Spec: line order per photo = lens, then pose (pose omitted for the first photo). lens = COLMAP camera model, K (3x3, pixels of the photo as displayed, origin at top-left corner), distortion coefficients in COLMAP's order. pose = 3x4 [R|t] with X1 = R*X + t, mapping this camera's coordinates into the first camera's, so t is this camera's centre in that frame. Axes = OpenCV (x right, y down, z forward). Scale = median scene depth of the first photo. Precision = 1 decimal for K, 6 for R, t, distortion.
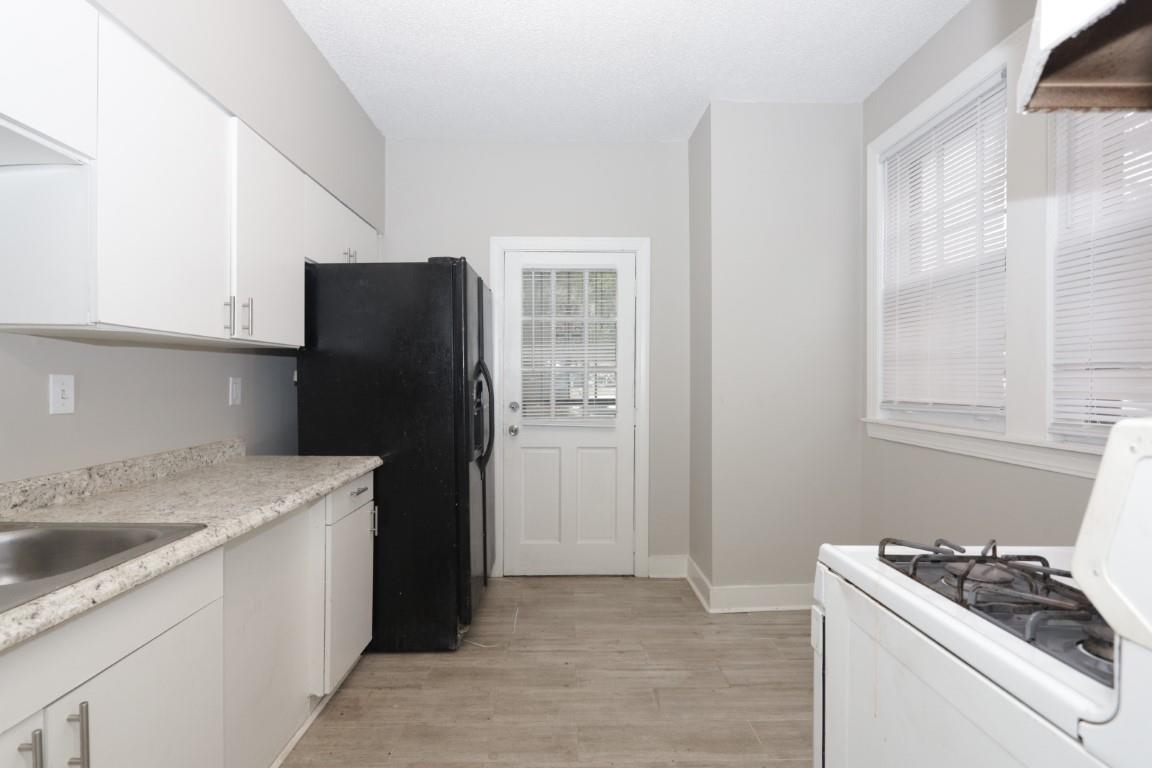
lens RADIAL K [[552.4, 0, 573.0], [0, 552.4, 386.8], [0, 0, 1]] dist [0.002260, 0.000716]
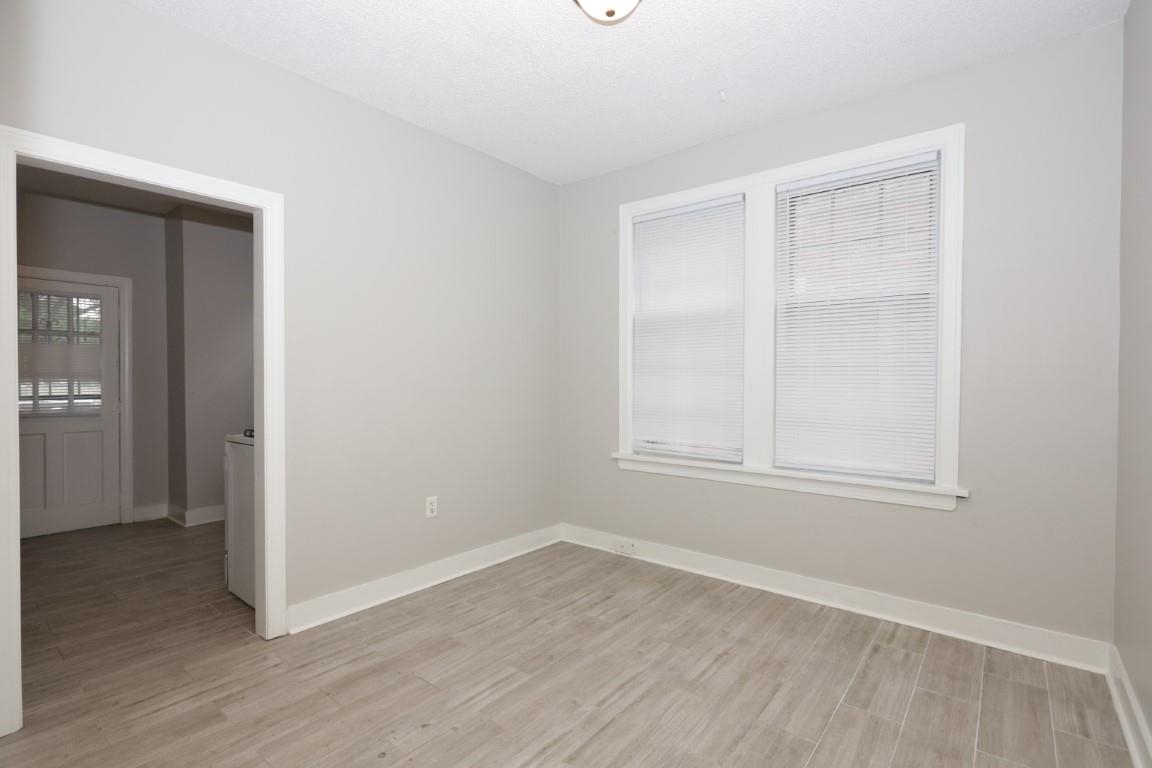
lens RADIAL K [[552.4, 0, 567.6], [0, 552.4, 387.0], [0, 0, 1]] dist [0.002260, 0.000716]
pose [[0.662676, -0.015009, 0.748756, -0.180448], [0.009746, 0.999887, 0.011417, -0.000478], [-0.748843, -0.000269, 0.662747, -0.746150]]
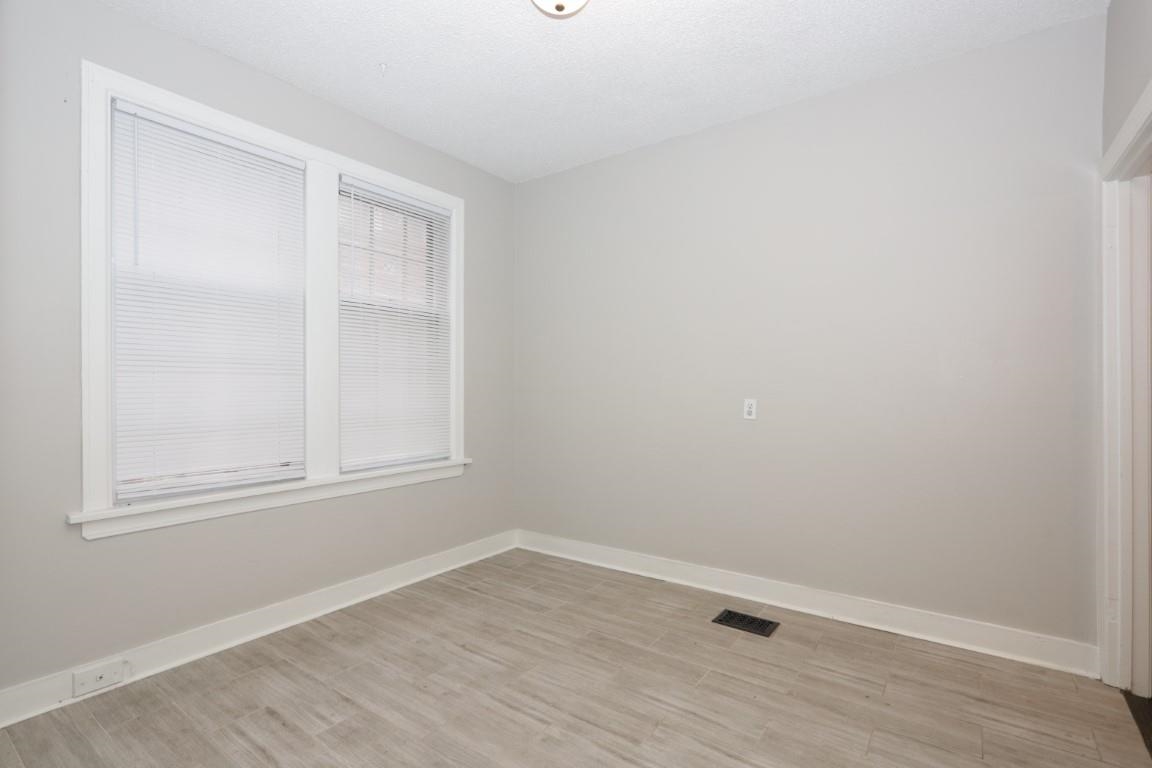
lens RADIAL K [[552.4, 0, 571.0], [0, 552.4, 388.6], [0, 0, 1]] dist [0.002260, 0.000716]
pose [[-0.791257, -0.009274, 0.611413, 0.382504], [-0.000272, 0.999890, 0.014814, 0.011851], [-0.611484, 0.011556, -0.791173, 3.507080]]
